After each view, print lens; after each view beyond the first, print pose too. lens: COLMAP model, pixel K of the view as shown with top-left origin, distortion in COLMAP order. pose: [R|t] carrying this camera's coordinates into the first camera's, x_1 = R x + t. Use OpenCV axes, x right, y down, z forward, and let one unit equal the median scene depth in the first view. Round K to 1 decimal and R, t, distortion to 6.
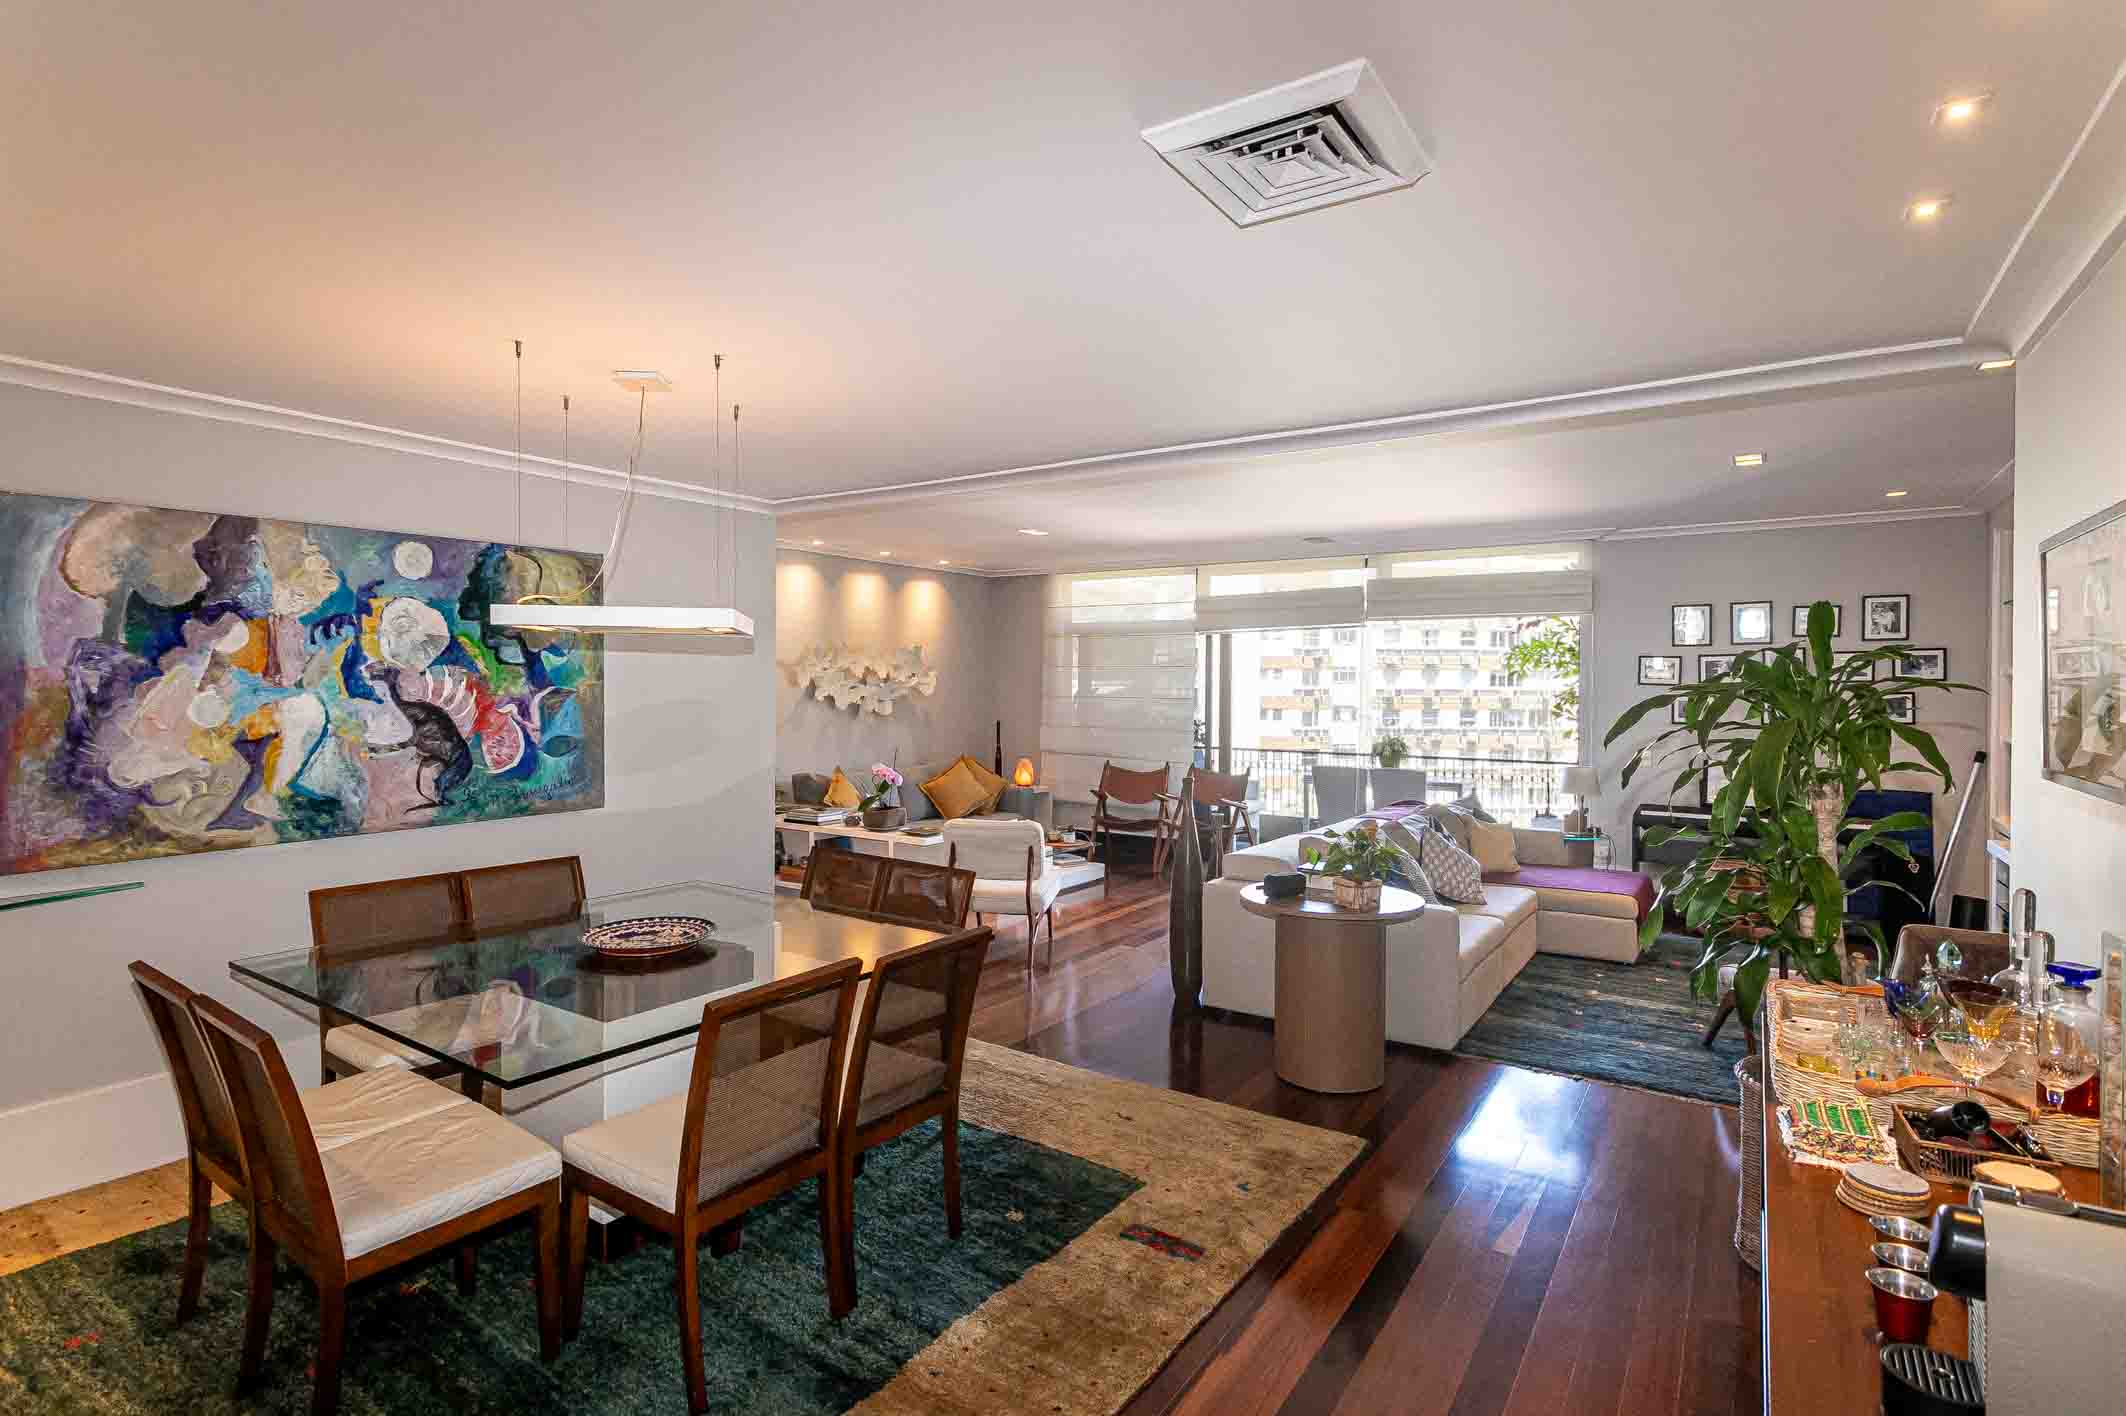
lens RADIAL K [[1040.4, 0, 1057.2], [0, 1040.4, 698.3], [0, 0, 1]] dist [0.003728, 0.000922]
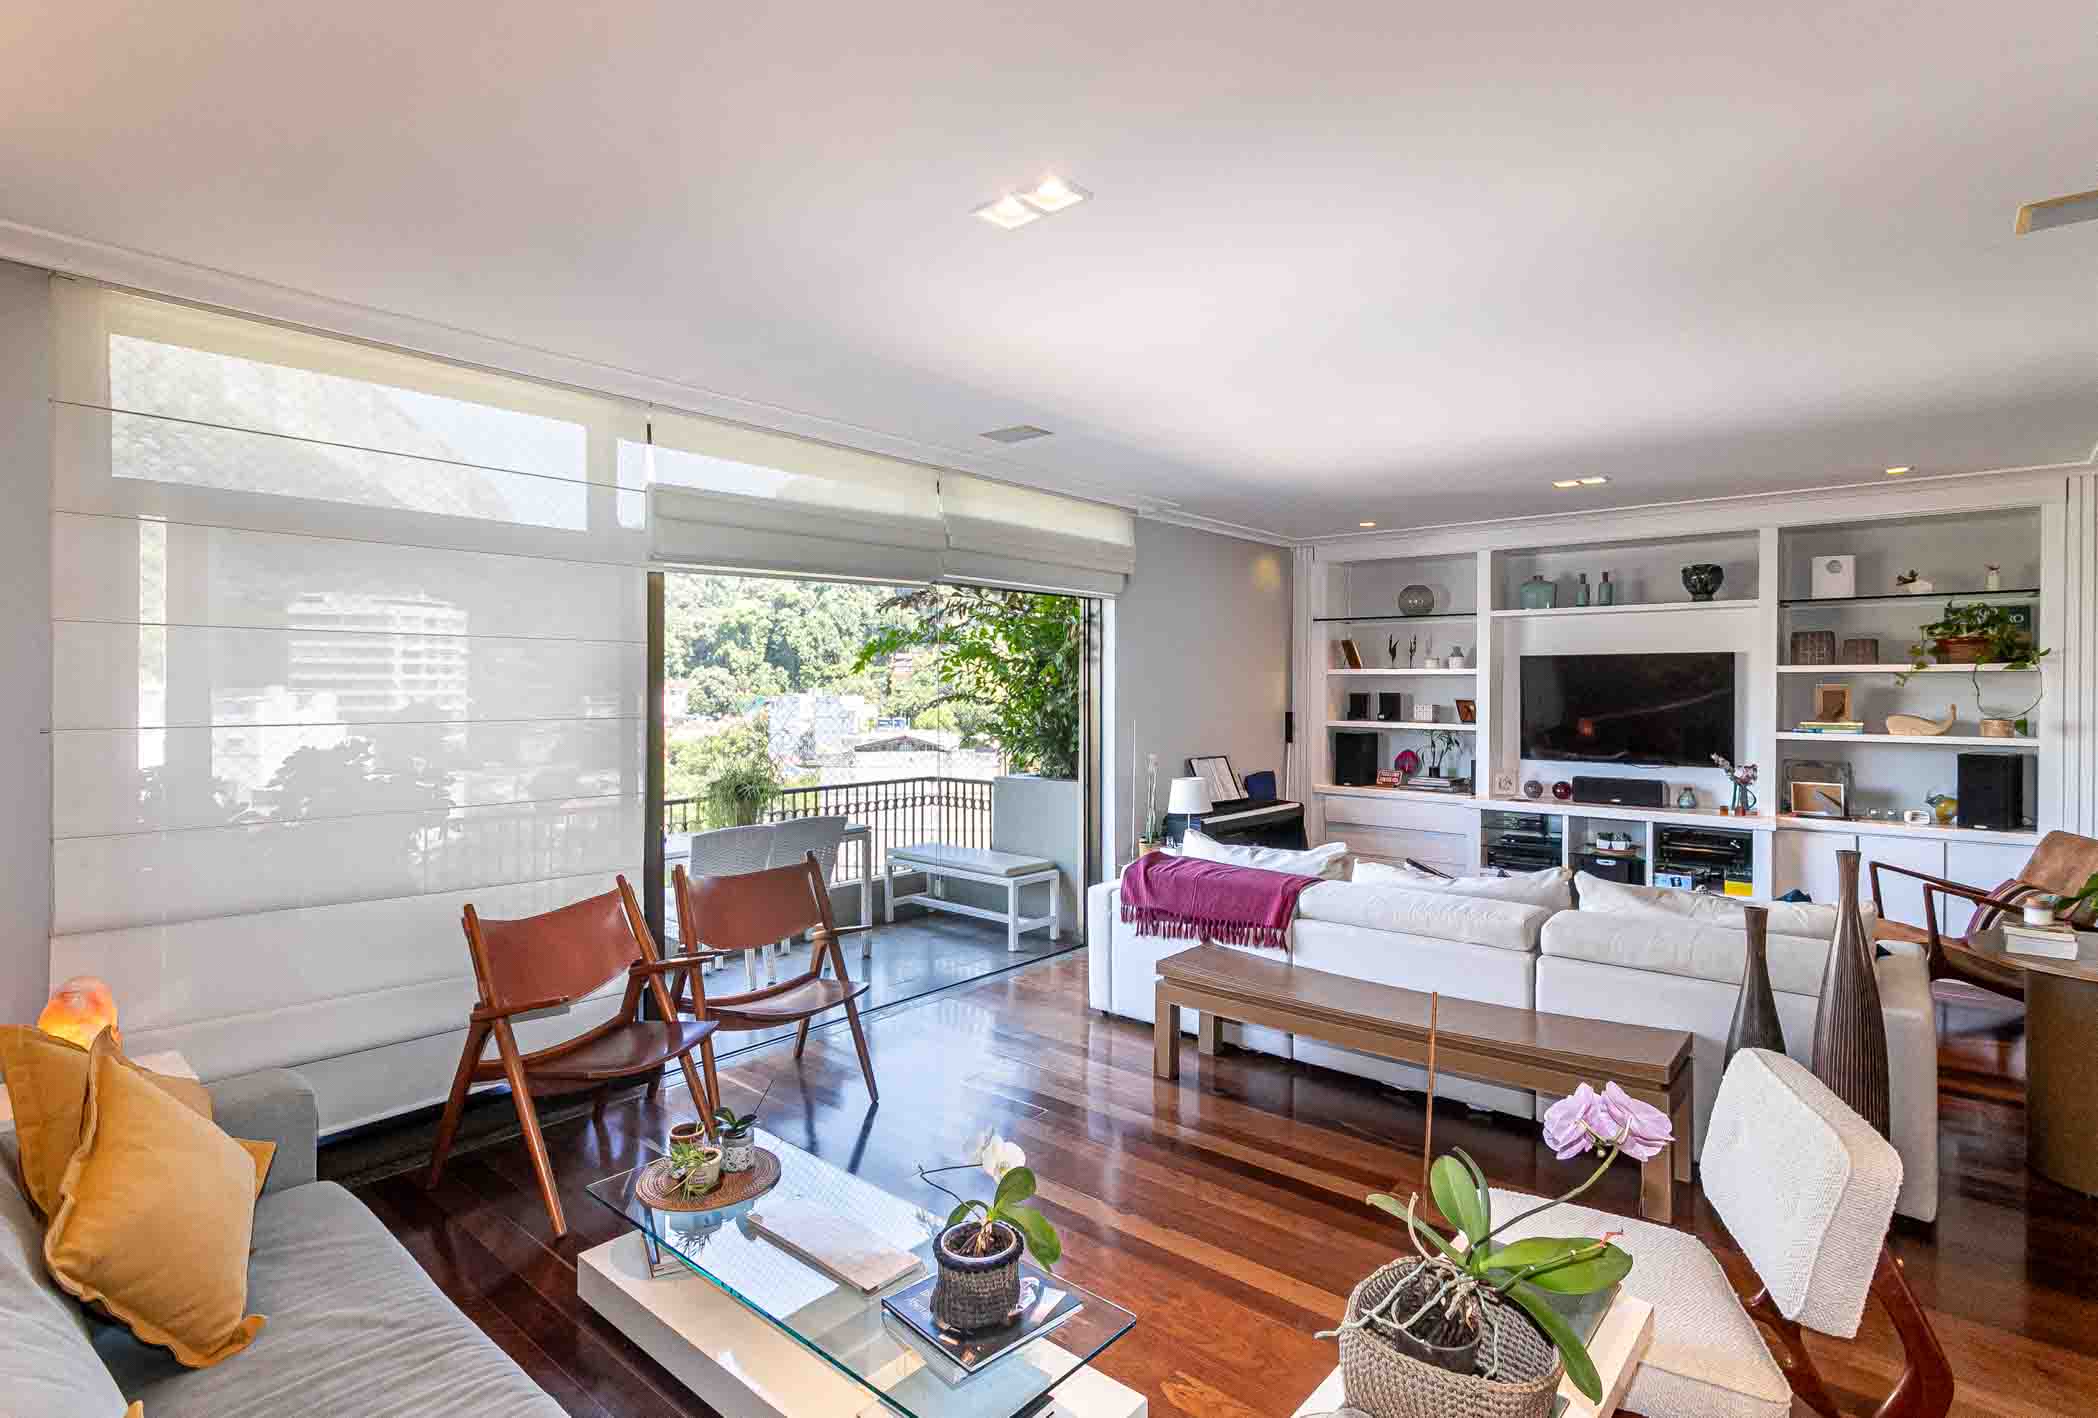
lens RADIAL K [[1050.4, 0, 1069.2], [0, 1050.4, 697.8], [0, 0, 1]] dist [-0.007075, -0.000606]
pose [[0.112738, -0.018198, 0.993458, -0.407145], [0.011881, 0.999785, 0.016966, -0.017483], [-0.993554, 0.009890, 0.112930, 1.133213]]
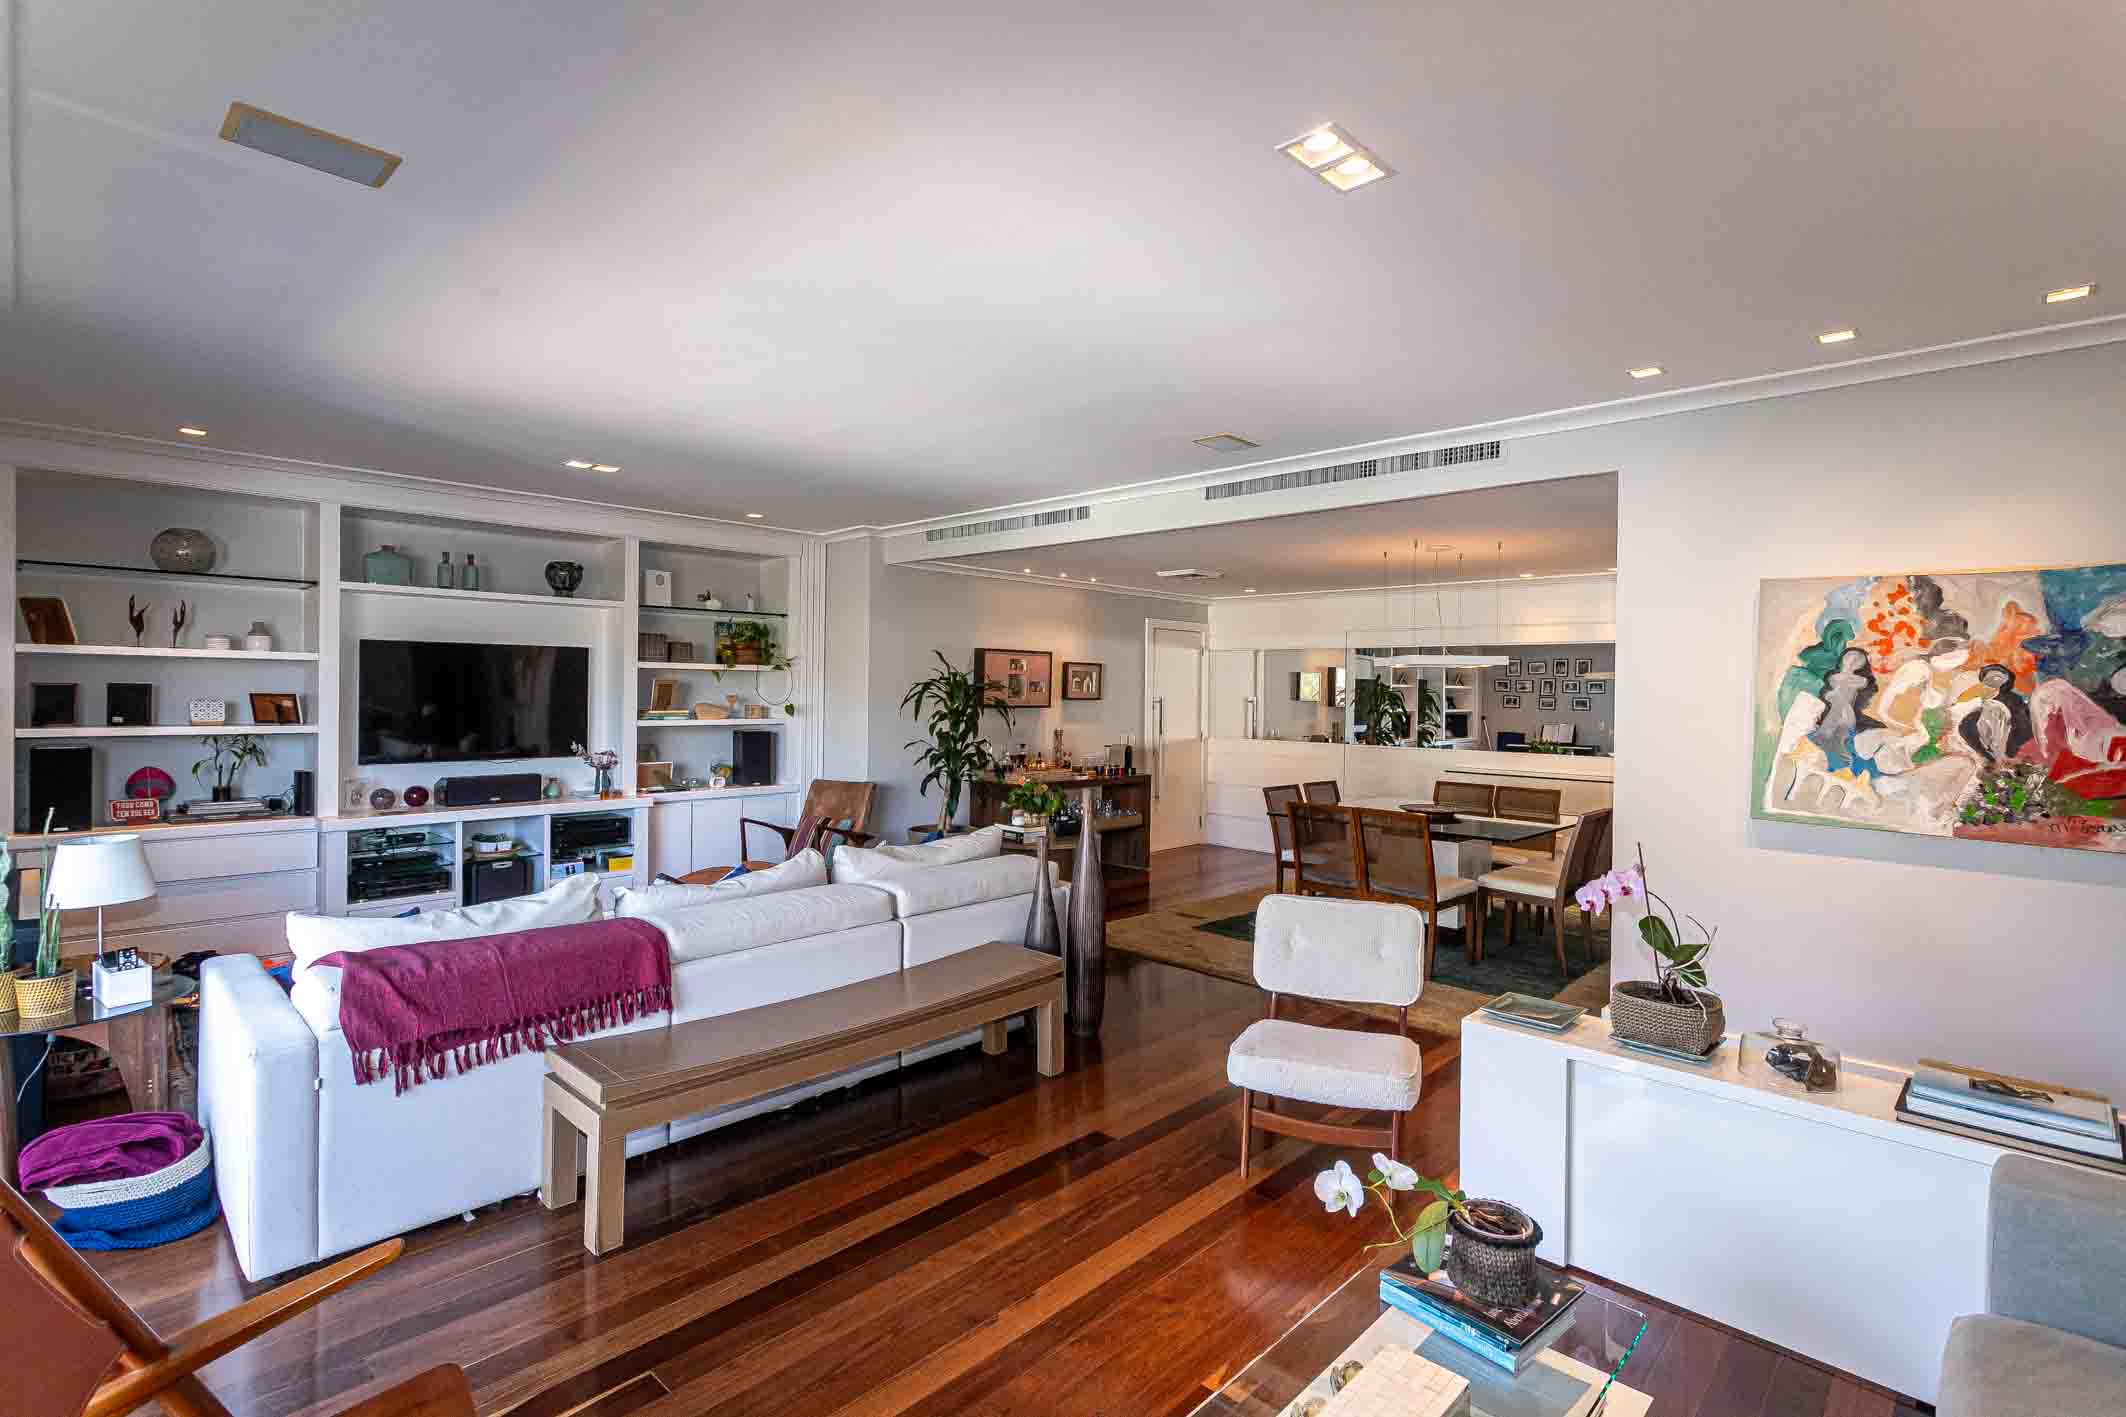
lens RADIAL K [[1001.8, 0, 1058.5], [0, 1001.8, 699.5], [0, 0, 1]] dist [-0.002432, 0.001082]
pose [[-0.984655, -0.019425, 0.173425, 0.002079], [-0.015869, 0.999635, 0.021868, -0.013609], [-0.173787, 0.018780, -0.984604, 1.538992]]
